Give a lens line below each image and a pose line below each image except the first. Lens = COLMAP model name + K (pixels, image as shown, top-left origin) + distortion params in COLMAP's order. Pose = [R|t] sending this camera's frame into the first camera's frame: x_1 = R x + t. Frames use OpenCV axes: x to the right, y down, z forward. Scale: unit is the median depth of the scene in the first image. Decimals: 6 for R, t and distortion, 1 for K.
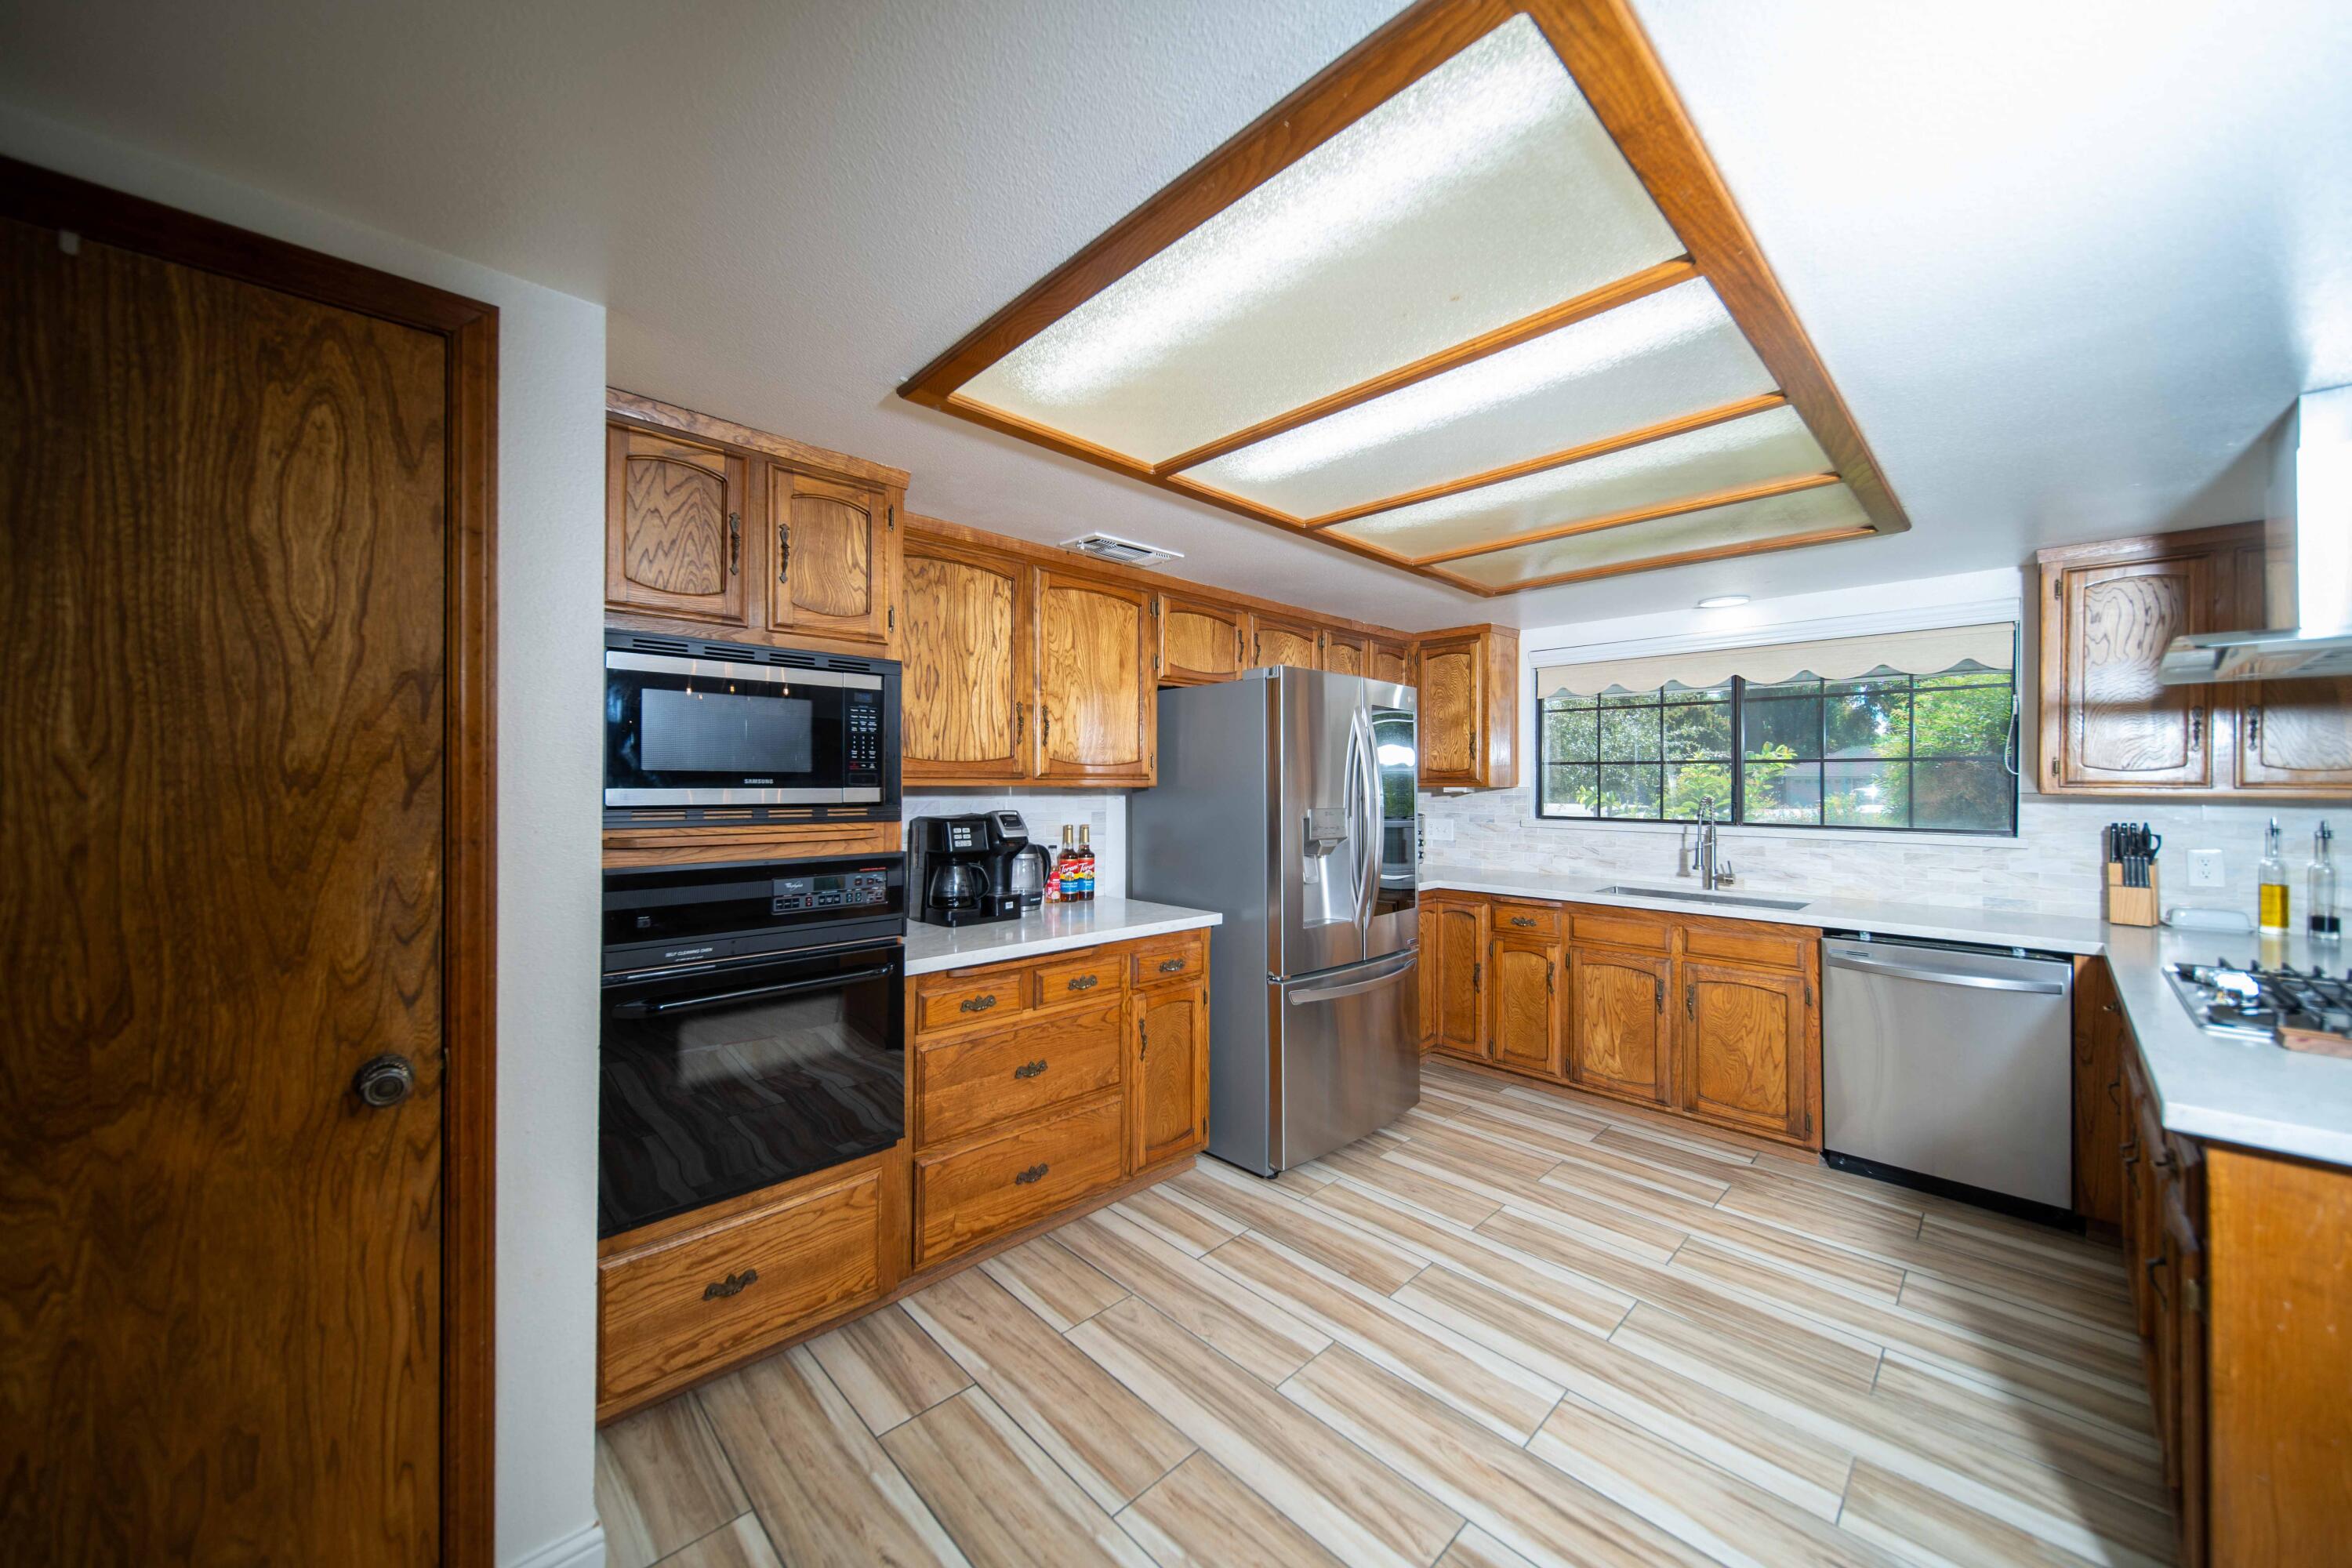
lens RADIAL K [[846.5, 0, 1175.9], [0, 846.5, 780.0], [0, 0, 1]] dist [-0.000584, -0.000596]
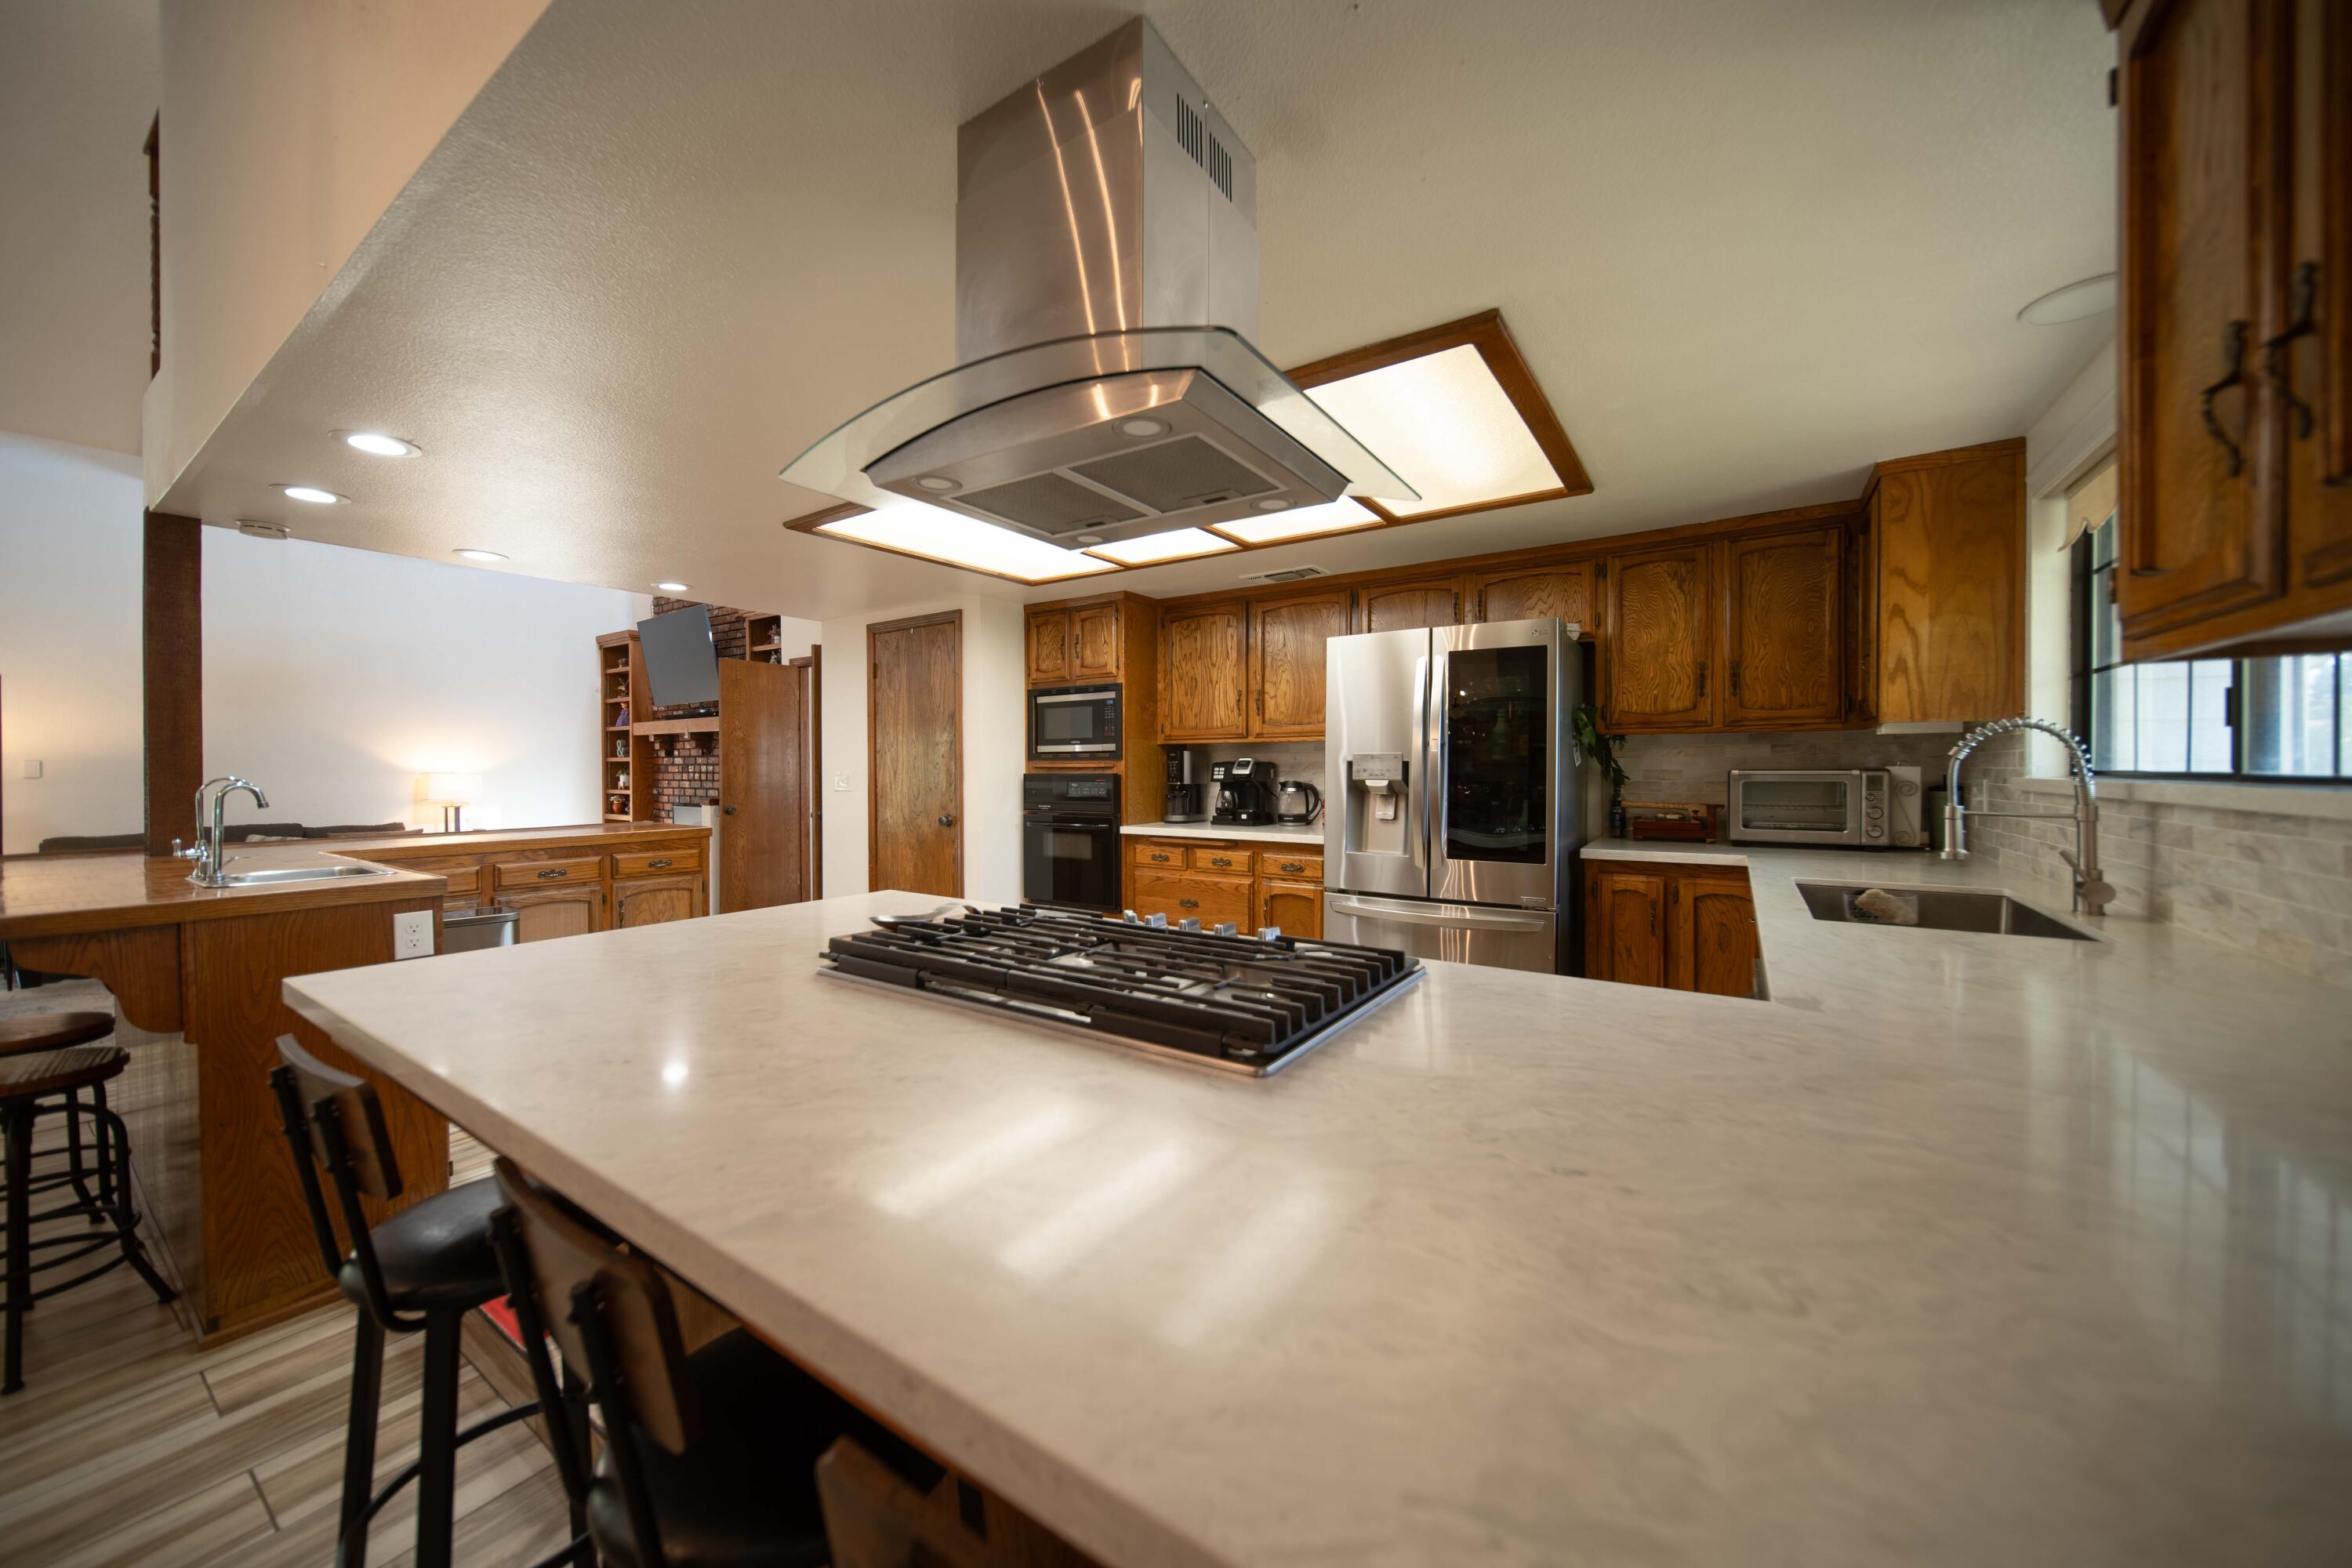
lens RADIAL K [[846.5, 0, 1170.5], [0, 846.5, 770.5], [0, 0, 1]] dist [-0.000584, -0.000596]
pose [[0.199082, 0.007678, -0.979953, 1.596005], [0.012246, 0.999872, 0.010322, 0.050005], [0.979906, -0.014056, 0.198963, 0.641887]]
